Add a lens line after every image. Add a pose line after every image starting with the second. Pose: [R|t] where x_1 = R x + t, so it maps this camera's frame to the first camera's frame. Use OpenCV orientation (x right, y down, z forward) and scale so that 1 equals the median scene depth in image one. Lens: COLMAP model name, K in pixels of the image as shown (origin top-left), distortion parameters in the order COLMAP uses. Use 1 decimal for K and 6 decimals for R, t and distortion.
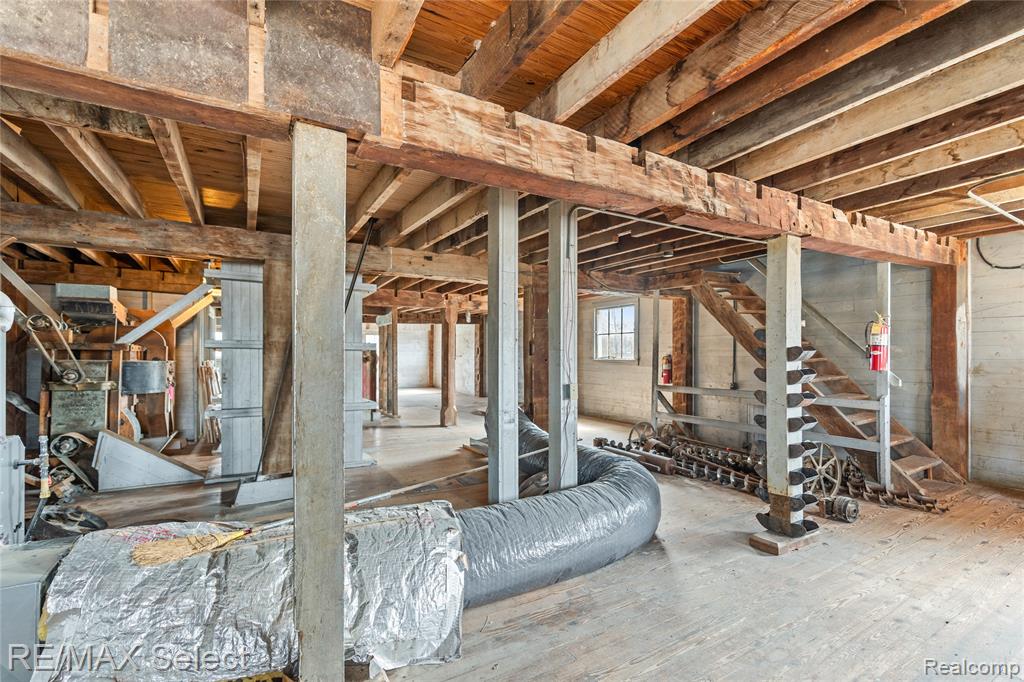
lens RADIAL K [[461.9, 0, 516.2], [0, 461.9, 351.3], [0, 0, 1]] dist [-0.005489, 0.001859]
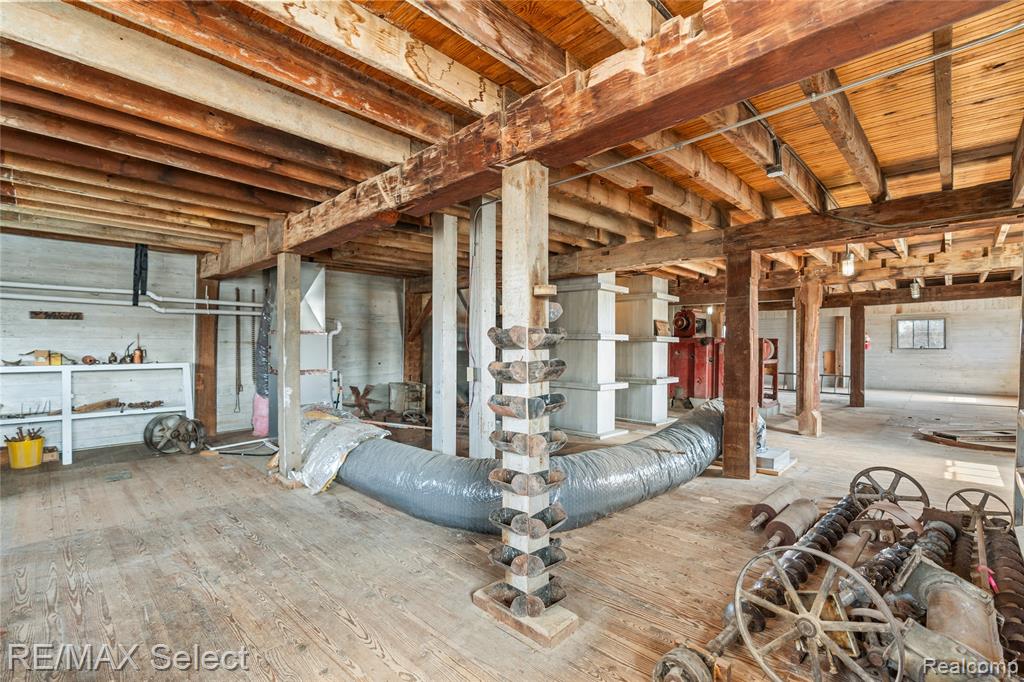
lens RADIAL K [[461.9, 0, 517.5], [0, 461.9, 340.7], [0, 0, 1]] dist [-0.005489, 0.001859]
pose [[0.275263, -0.005597, -0.961353, 1.511655], [-0.000908, 0.999981, -0.006082, 0.015683], [0.961369, 0.002547, 0.275252, 0.980388]]
